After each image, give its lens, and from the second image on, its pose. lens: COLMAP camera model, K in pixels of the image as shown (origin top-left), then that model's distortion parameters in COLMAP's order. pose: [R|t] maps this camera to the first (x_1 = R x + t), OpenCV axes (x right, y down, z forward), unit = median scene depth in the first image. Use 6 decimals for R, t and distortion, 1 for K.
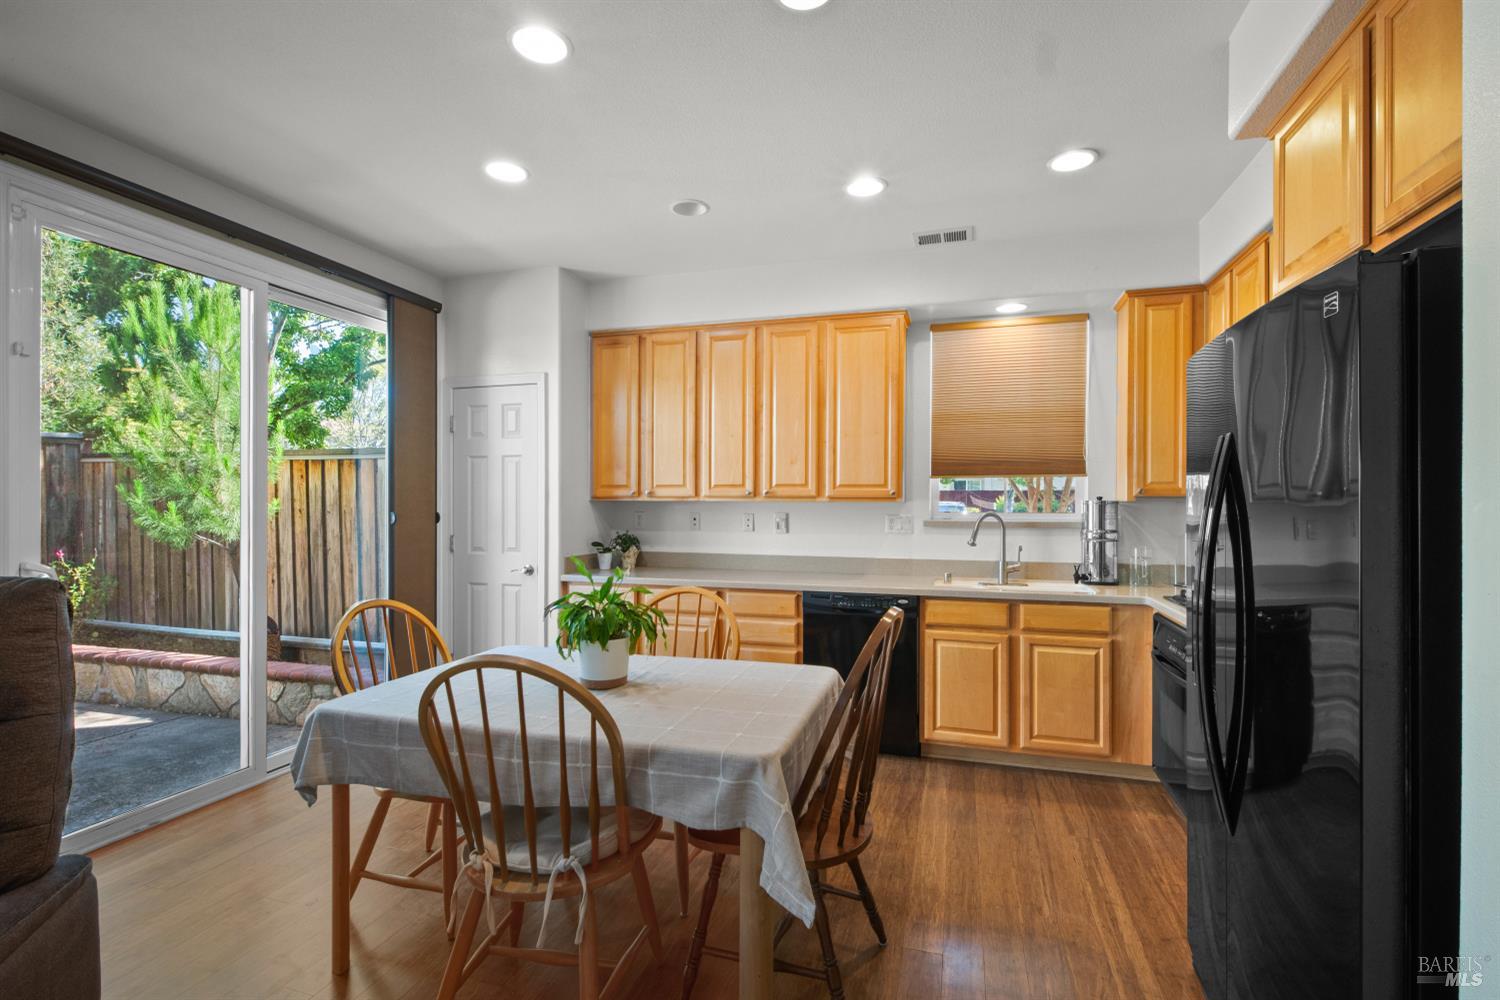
lens RADIAL K [[671.8, 0, 762.4], [0, 671.8, 504.3], [0, 0, 1]] dist [0.004085, 0.000011]
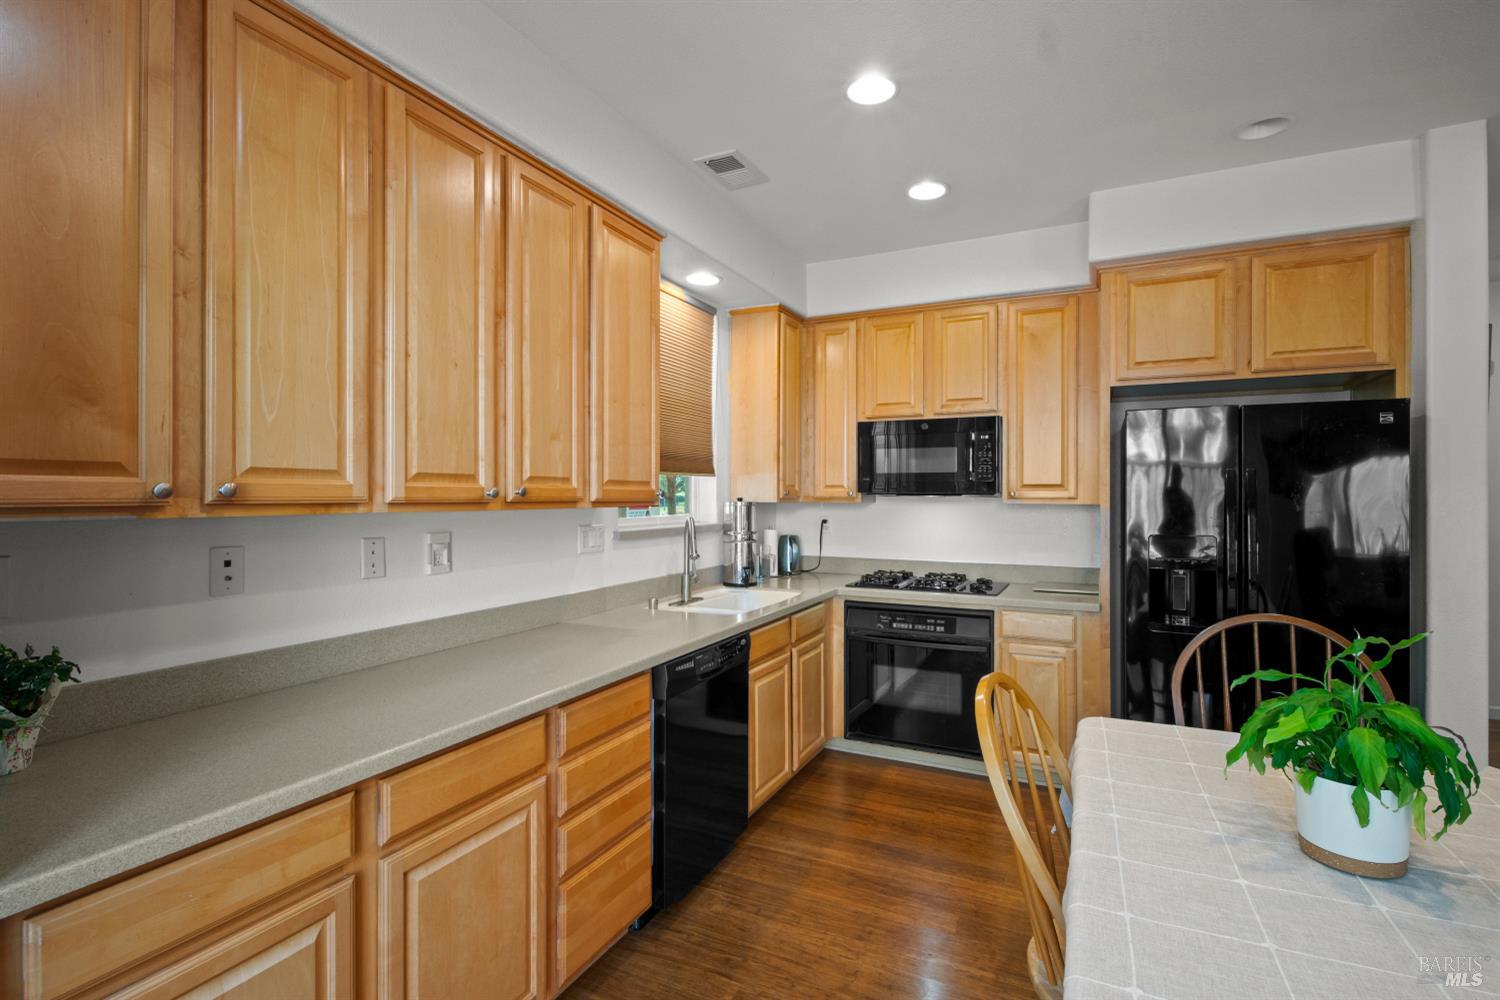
lens RADIAL K [[688.8, 0, 756.1], [0, 688.8, 497.0], [0, 0, 1]] dist [0.001305, -0.000894]
pose [[0.172294, -0.005978, 0.985027, -0.489104], [0.000388, 0.999982, 0.006001, -0.018132], [-0.985045, -0.000652, 0.172293, 0.776333]]
